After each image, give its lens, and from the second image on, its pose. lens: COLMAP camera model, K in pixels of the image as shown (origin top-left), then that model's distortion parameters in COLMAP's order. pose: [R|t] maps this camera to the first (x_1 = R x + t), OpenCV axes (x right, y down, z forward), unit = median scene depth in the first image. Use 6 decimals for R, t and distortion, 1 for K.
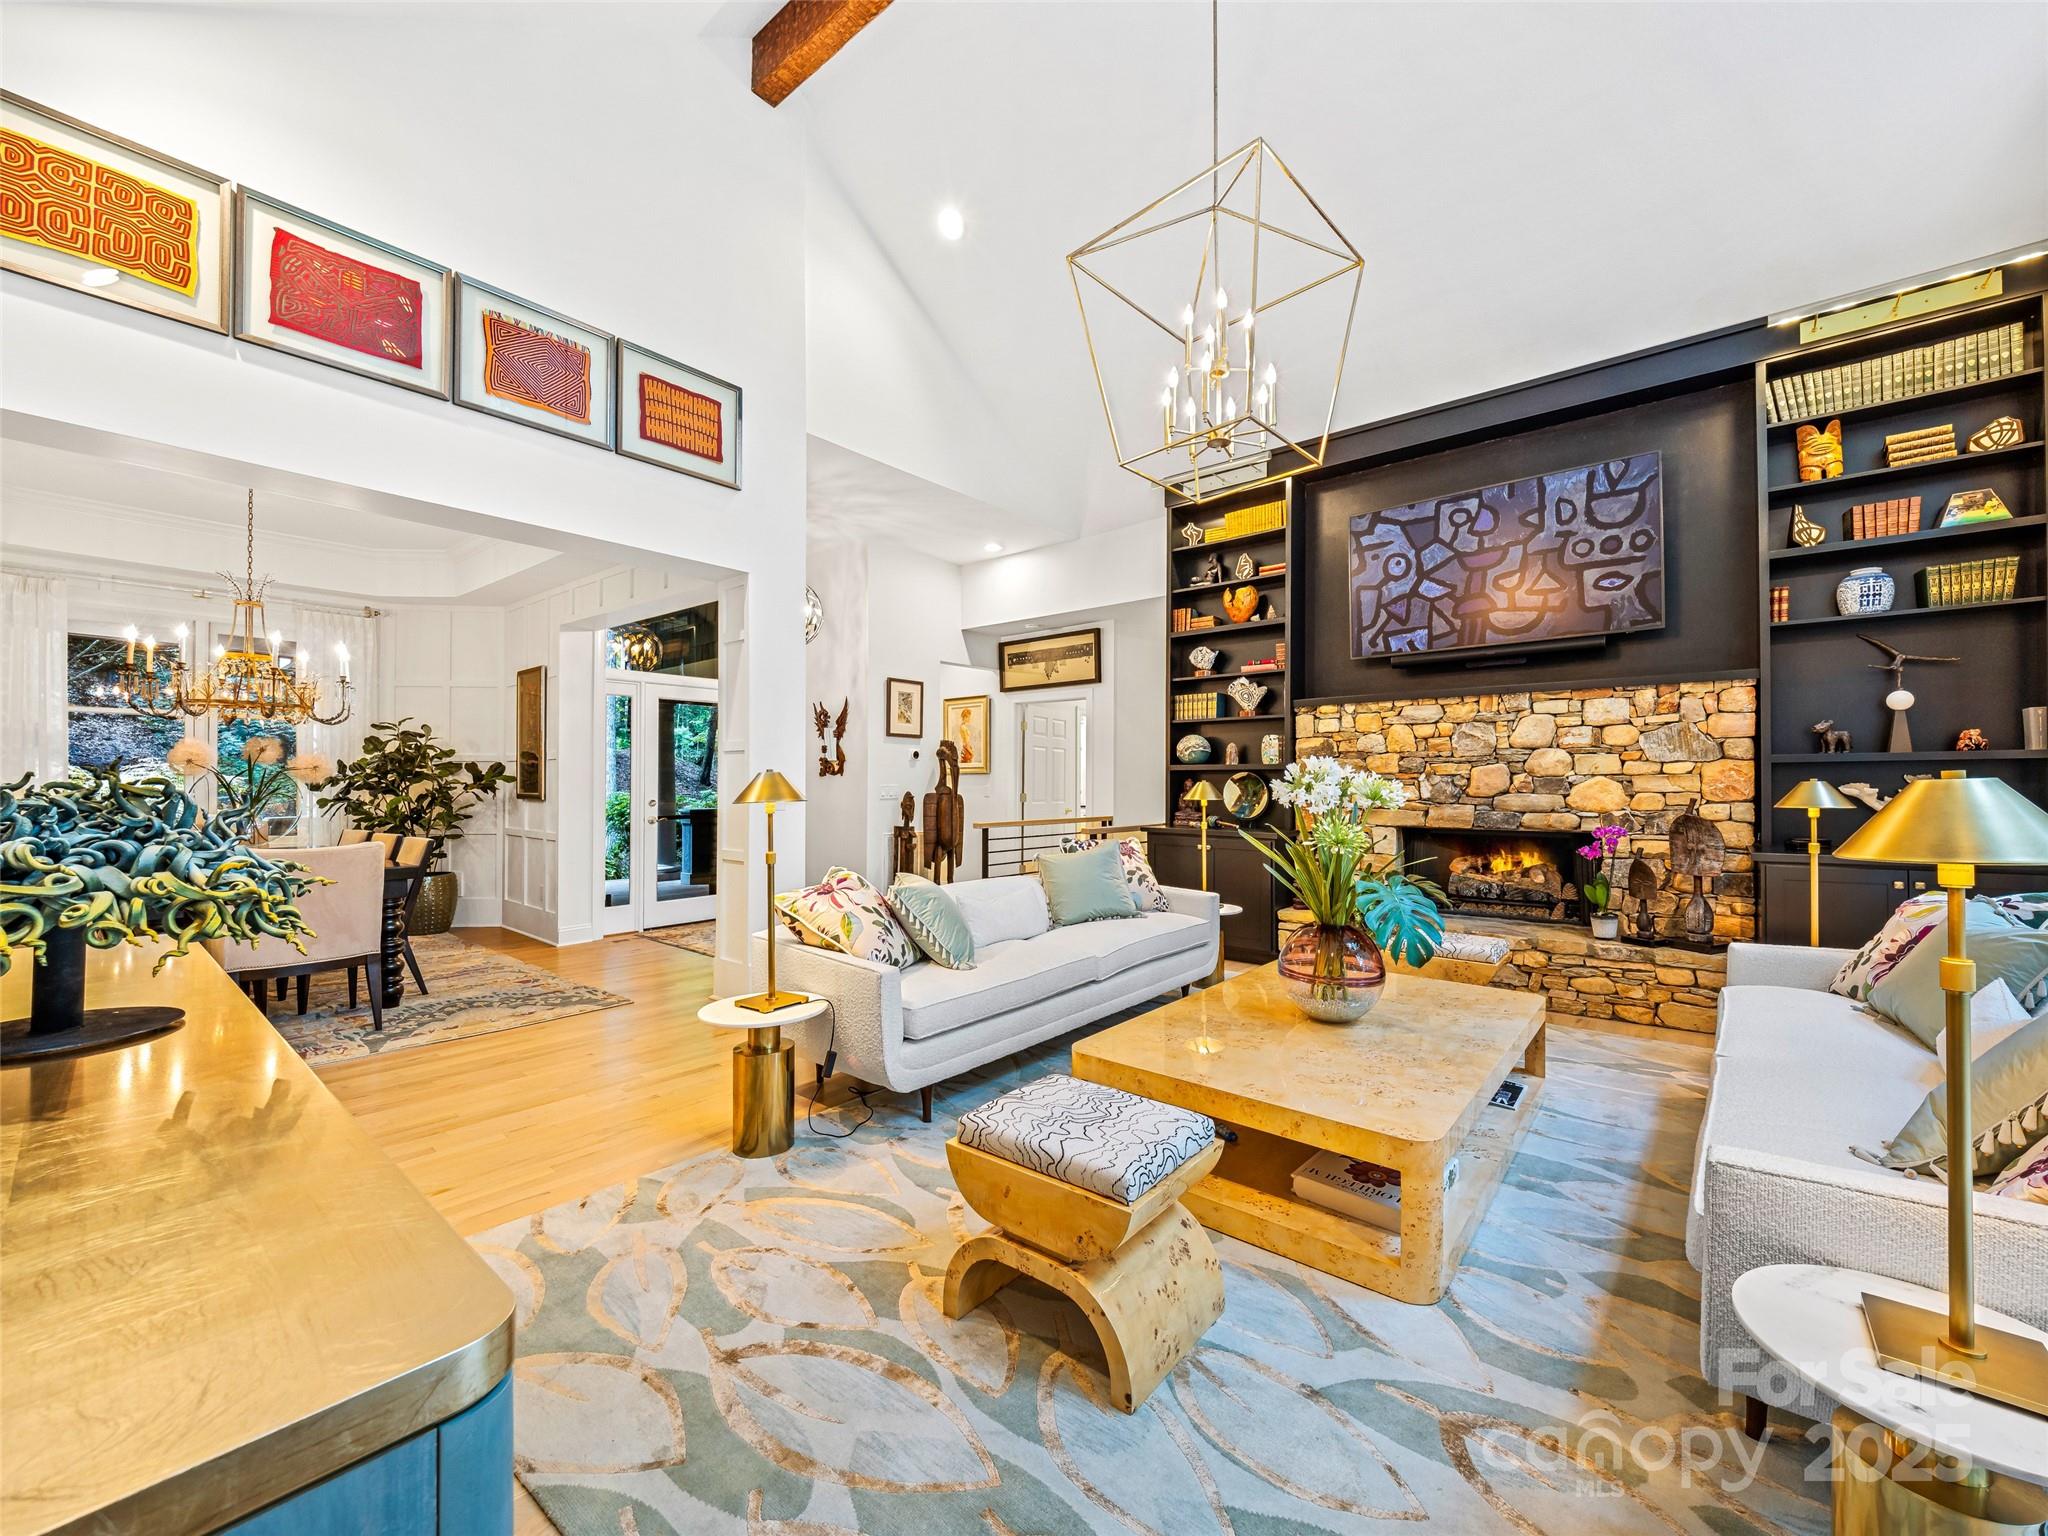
lens RADIAL K [[815.8, 0, 1024.0], [0, 815.8, 768.0], [0, 0, 1]] dist [0.009274, -0.012127]
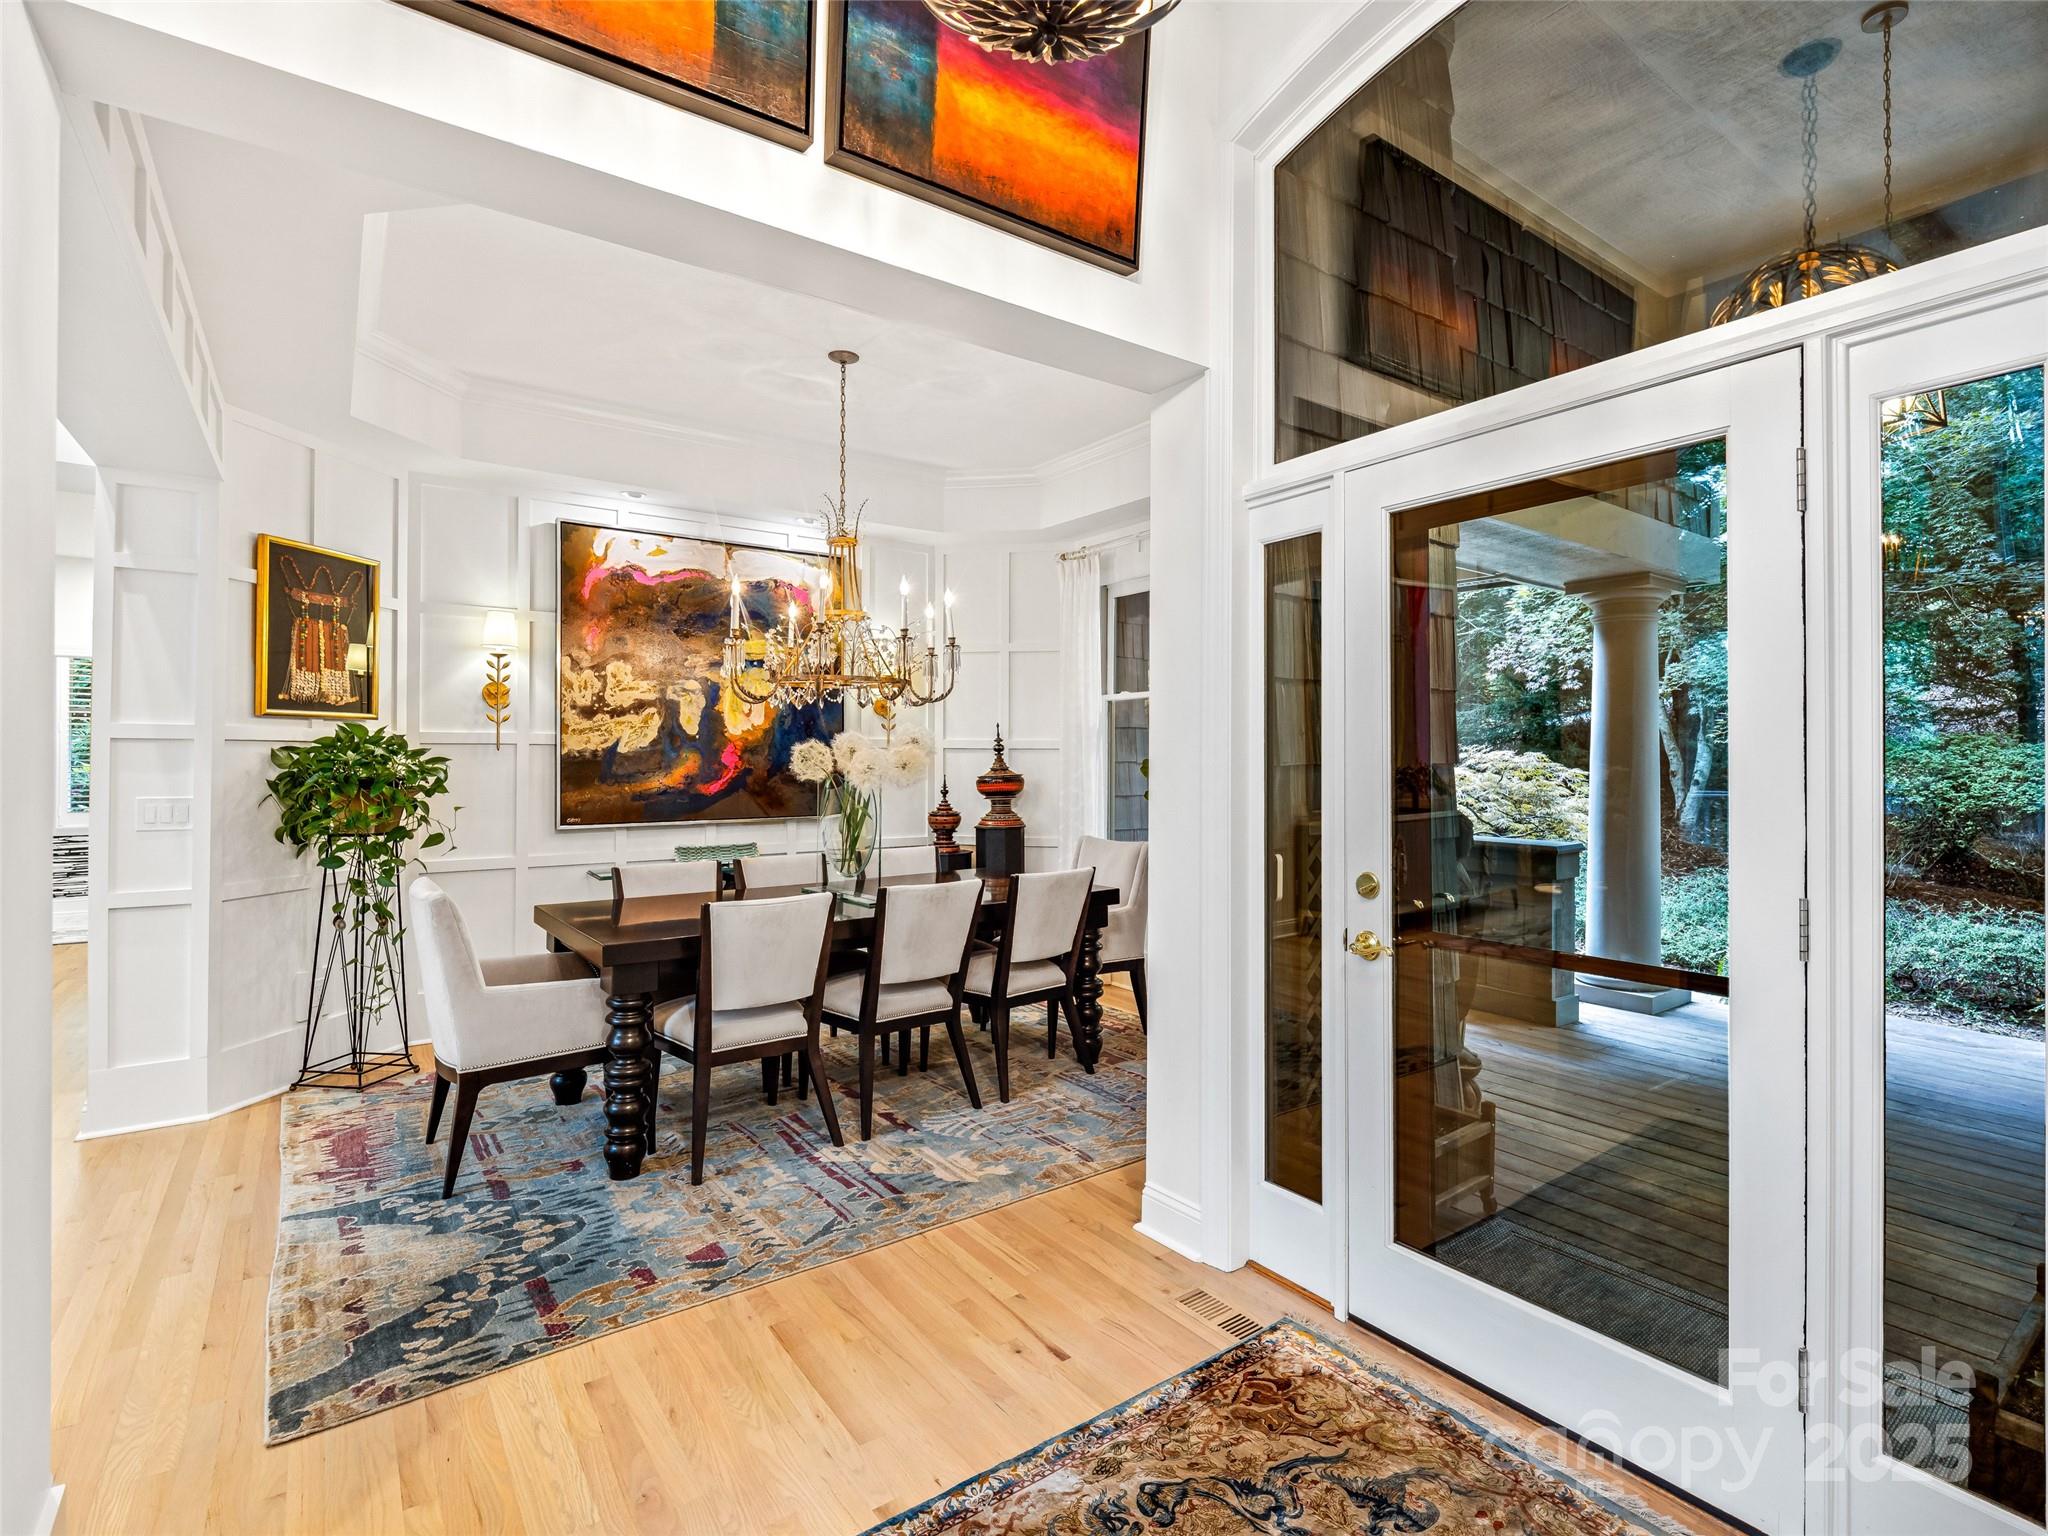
lens RADIAL K [[979.4, 0, 1024.0], [0, 979.4, 768.0], [0, 0, 1]] dist [-0.000821, -0.000148]
pose [[-0.244189, -0.003304, -0.969722, -0.053200], [0.018303, 0.999800, -0.008016, 0.001768], [0.969555, -0.019706, -0.244080, 0.511621]]
